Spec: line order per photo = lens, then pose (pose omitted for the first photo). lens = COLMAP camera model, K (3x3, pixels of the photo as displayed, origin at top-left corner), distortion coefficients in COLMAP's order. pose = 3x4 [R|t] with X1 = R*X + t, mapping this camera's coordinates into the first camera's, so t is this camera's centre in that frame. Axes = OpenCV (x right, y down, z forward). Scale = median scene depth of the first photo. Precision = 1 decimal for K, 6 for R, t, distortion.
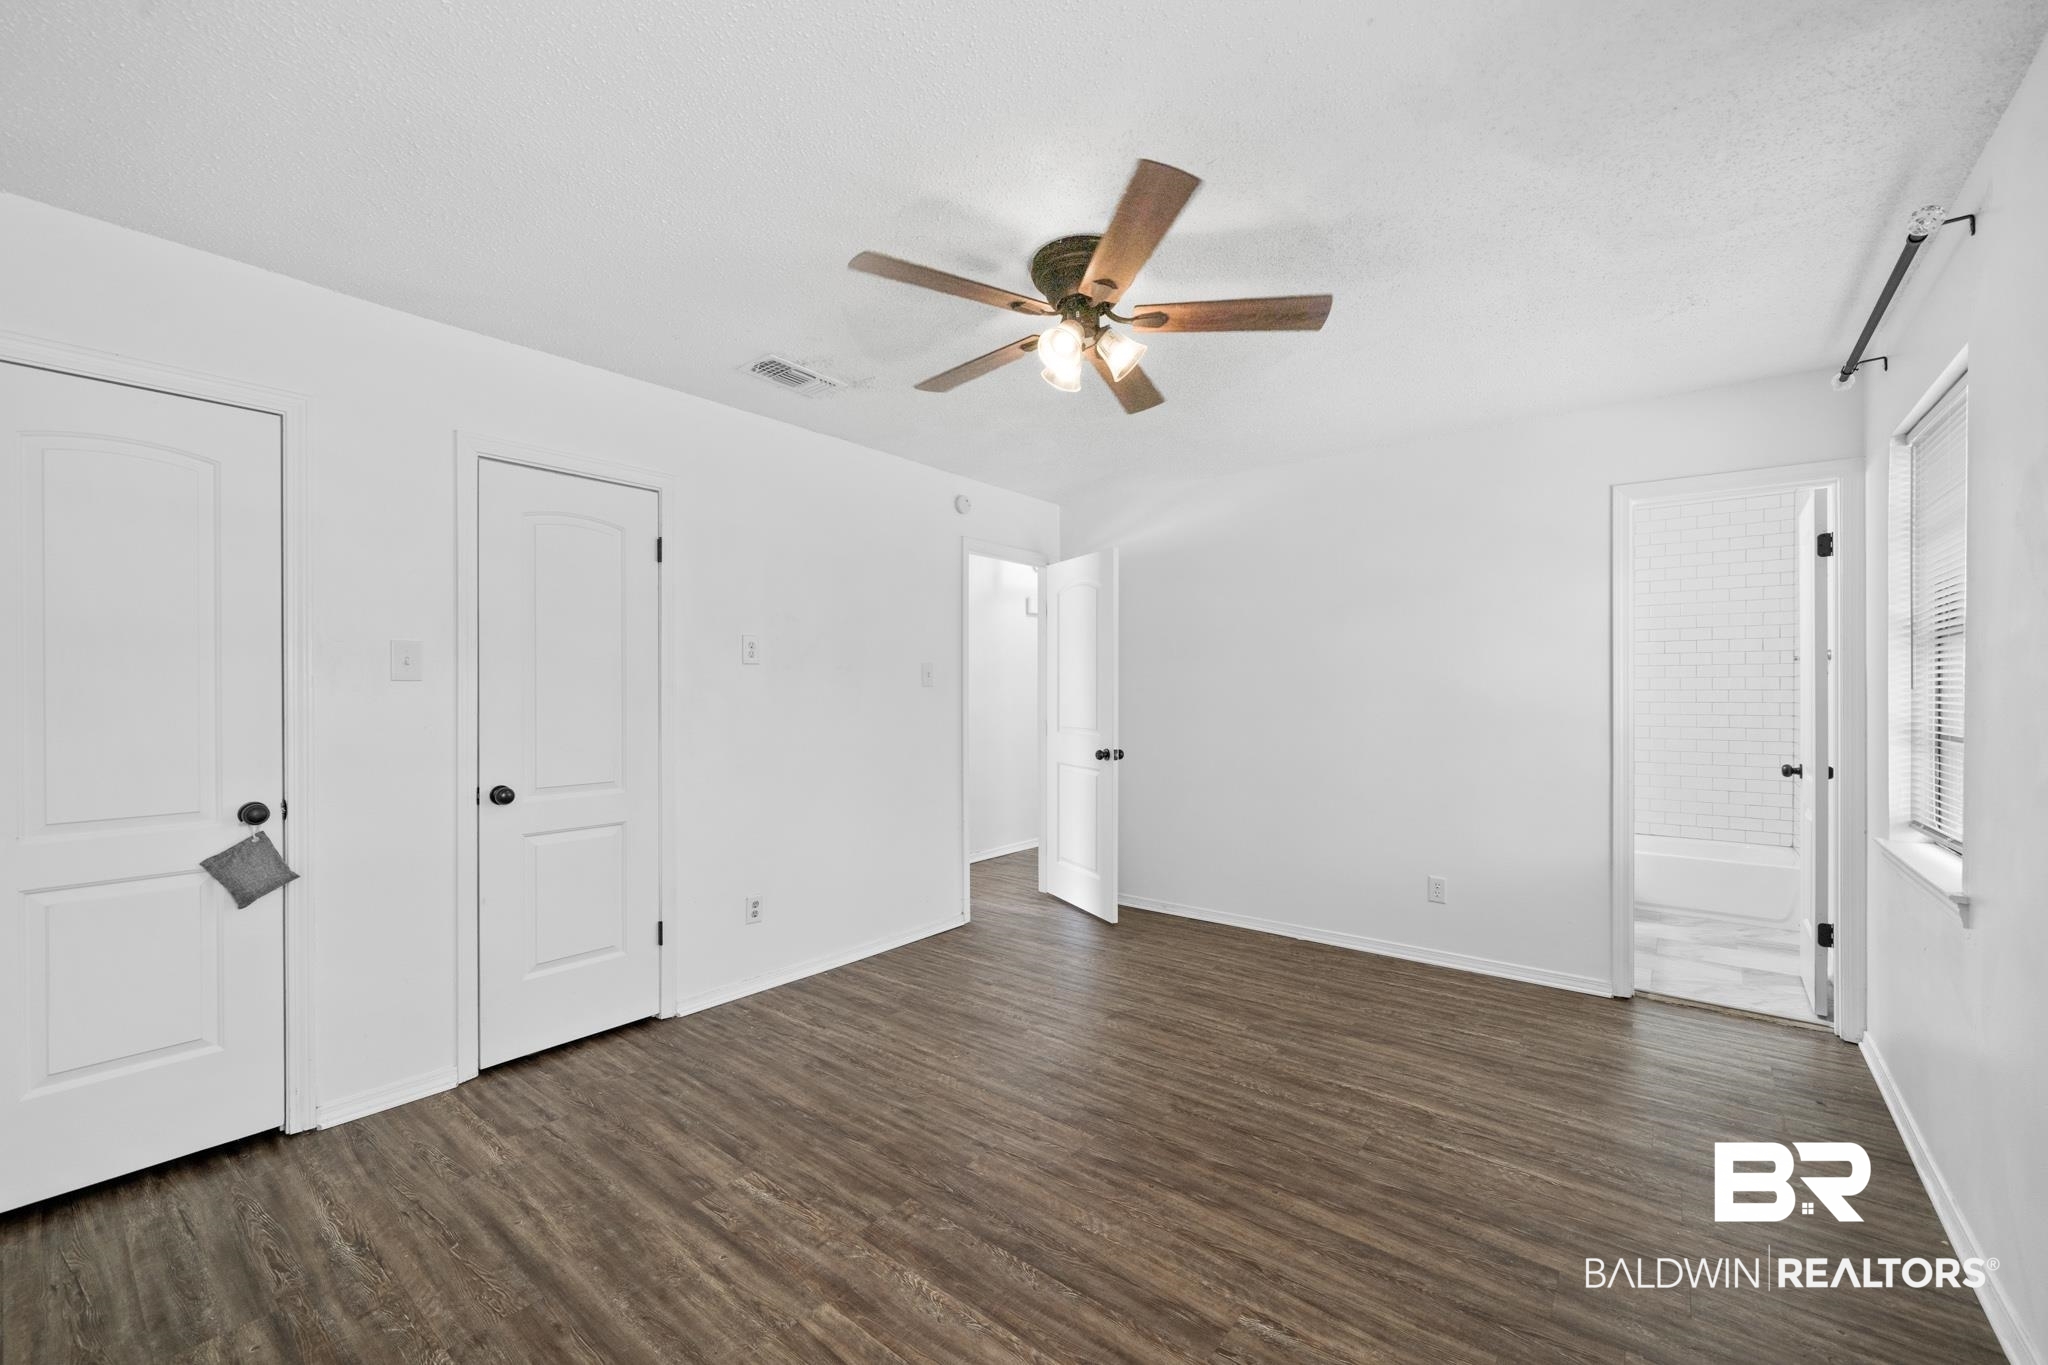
lens RADIAL K [[811.2, 0, 1020.9], [0, 811.2, 694.3], [0, 0, 1]] dist [-0.000967, -0.000067]
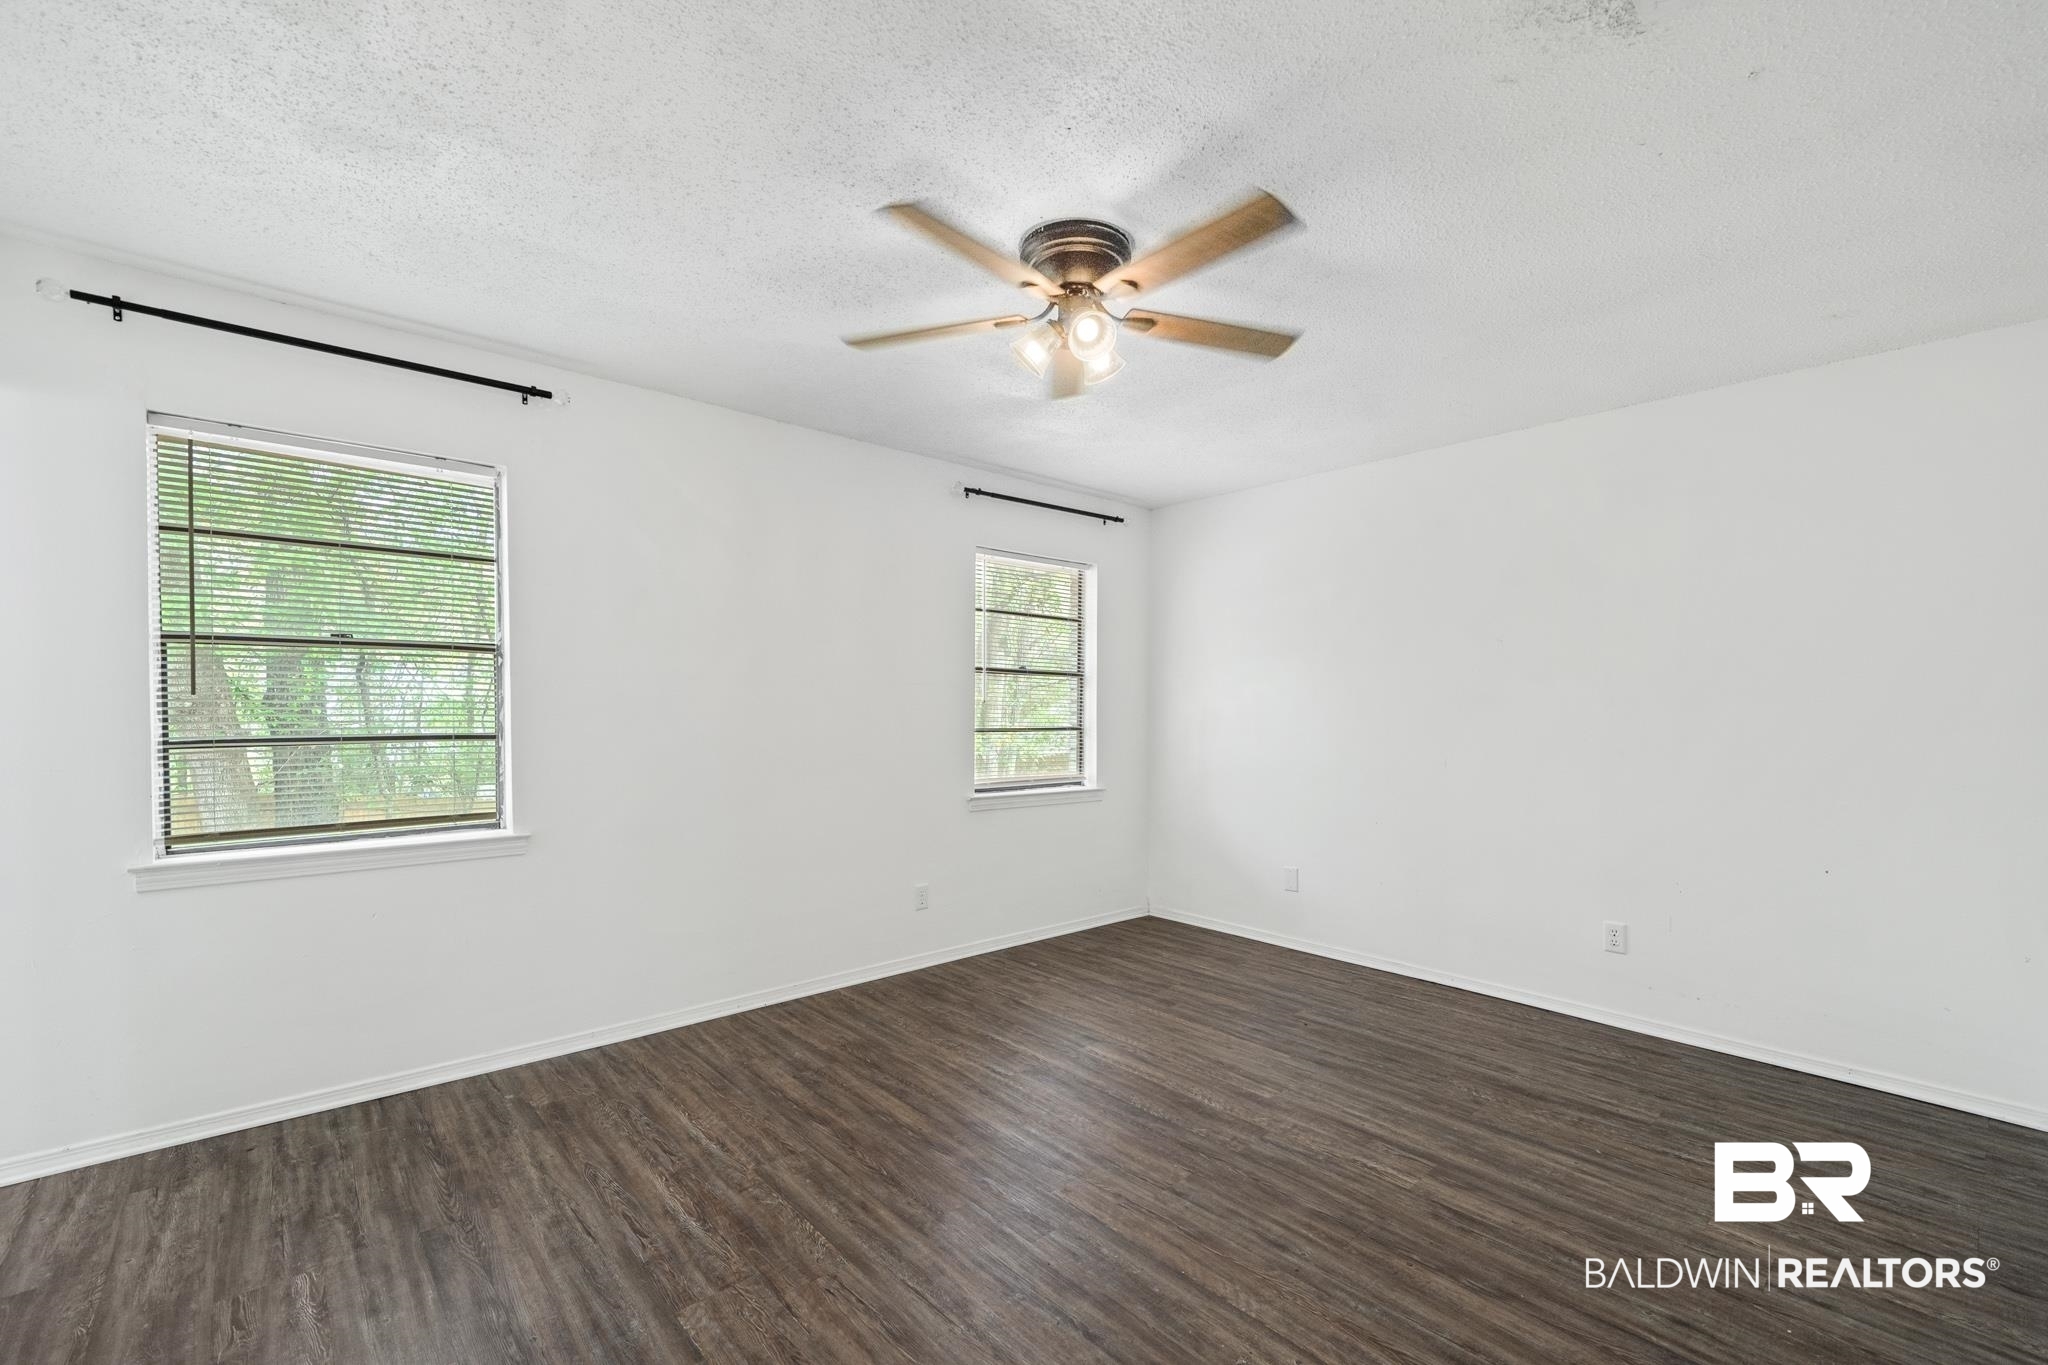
lens RADIAL K [[854.4, 0, 1009.7], [0, 854.4, 695.0], [0, 0, 1]] dist [0.001015, 0.000197]
pose [[-0.982949, -0.003344, 0.183849, -0.039234], [-0.005644, 0.999912, -0.011988, -0.002379], [-0.183793, -0.012822, -0.982881, 2.127297]]
